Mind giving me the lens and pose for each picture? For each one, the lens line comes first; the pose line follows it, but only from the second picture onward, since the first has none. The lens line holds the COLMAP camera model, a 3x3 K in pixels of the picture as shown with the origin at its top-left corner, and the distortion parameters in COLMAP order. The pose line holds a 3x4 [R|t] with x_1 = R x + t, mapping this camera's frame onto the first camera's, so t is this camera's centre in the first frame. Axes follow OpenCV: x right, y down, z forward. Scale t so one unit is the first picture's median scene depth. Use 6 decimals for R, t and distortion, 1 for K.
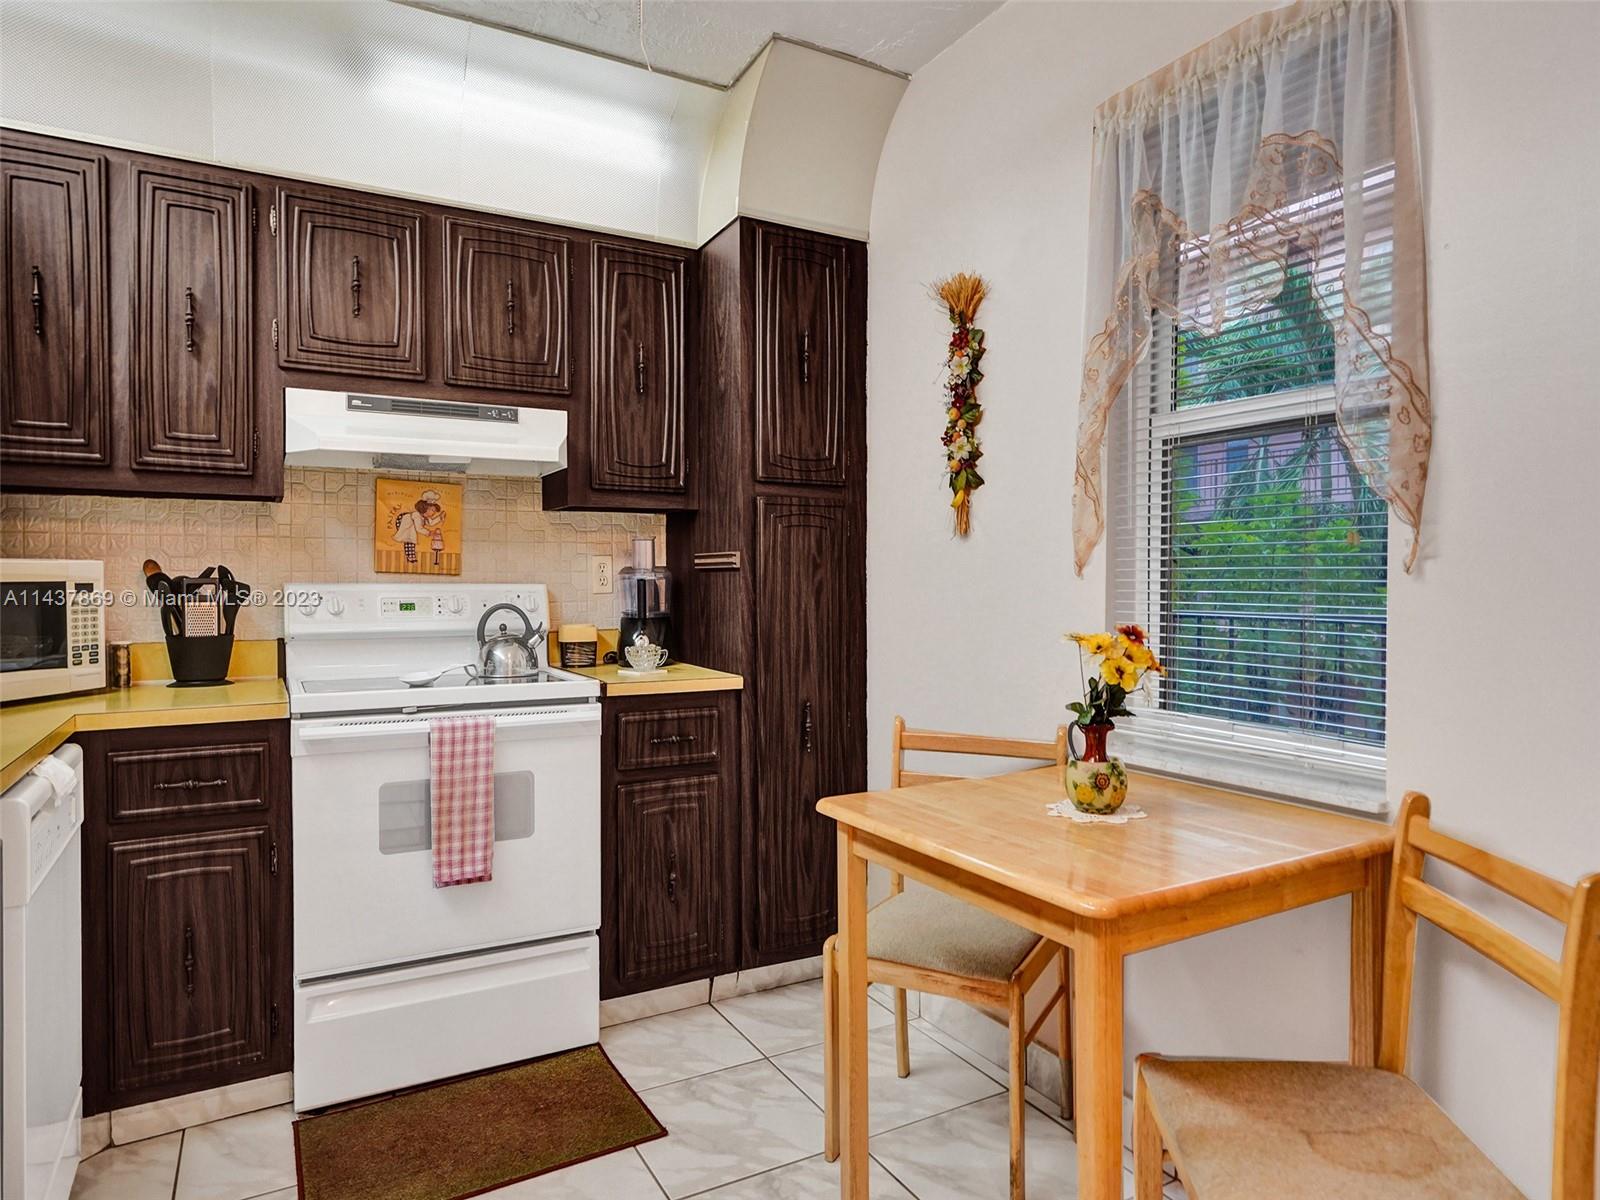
lens RADIAL K [[956.1, 0, 800.0], [0, 956.1, 600.0], [0, 0, 1]] dist [0.000717, 0.000002]
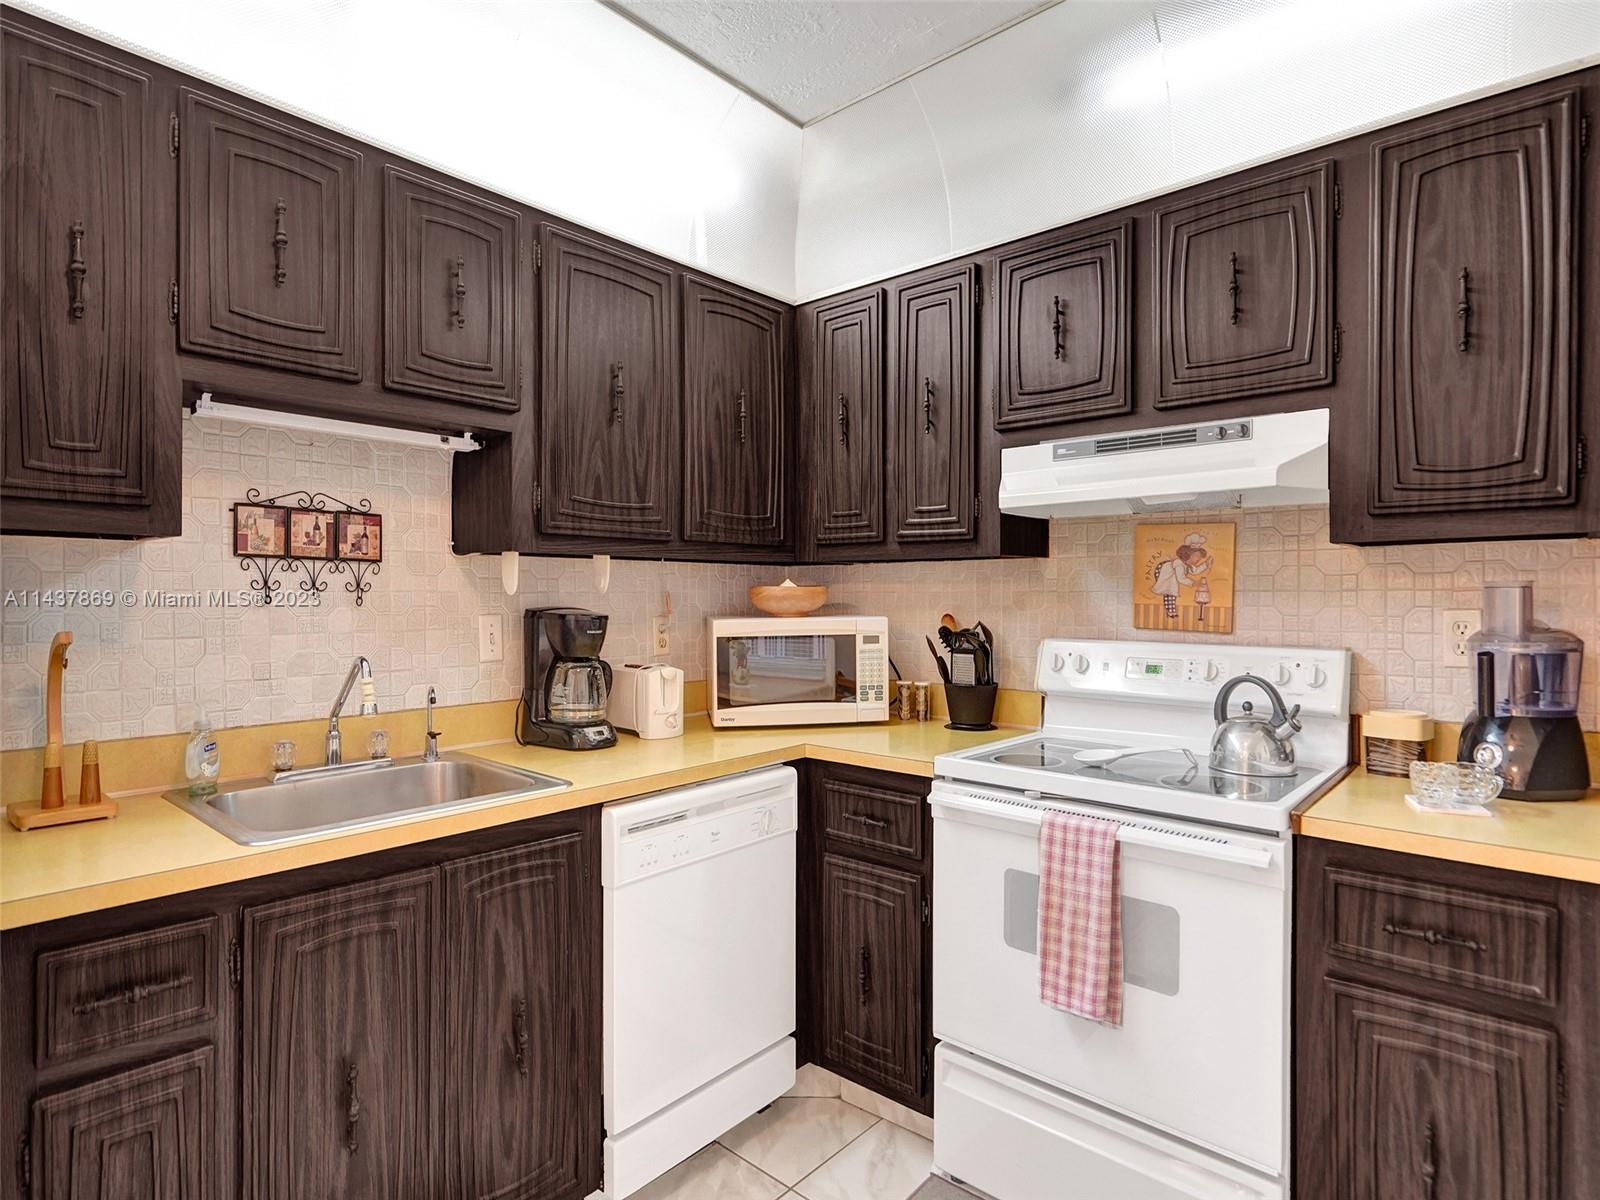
lens RADIAL K [[856.5, 0, 800.0], [0, 856.5, 600.0], [0, 0, 1]] dist [-0.002042, -0.001306]
pose [[0.330143, 0.006861, -0.943906, 0.241483], [-0.019037, 0.999819, 0.000609, -0.055284], [0.943739, 0.017768, 0.330214, 0.475140]]
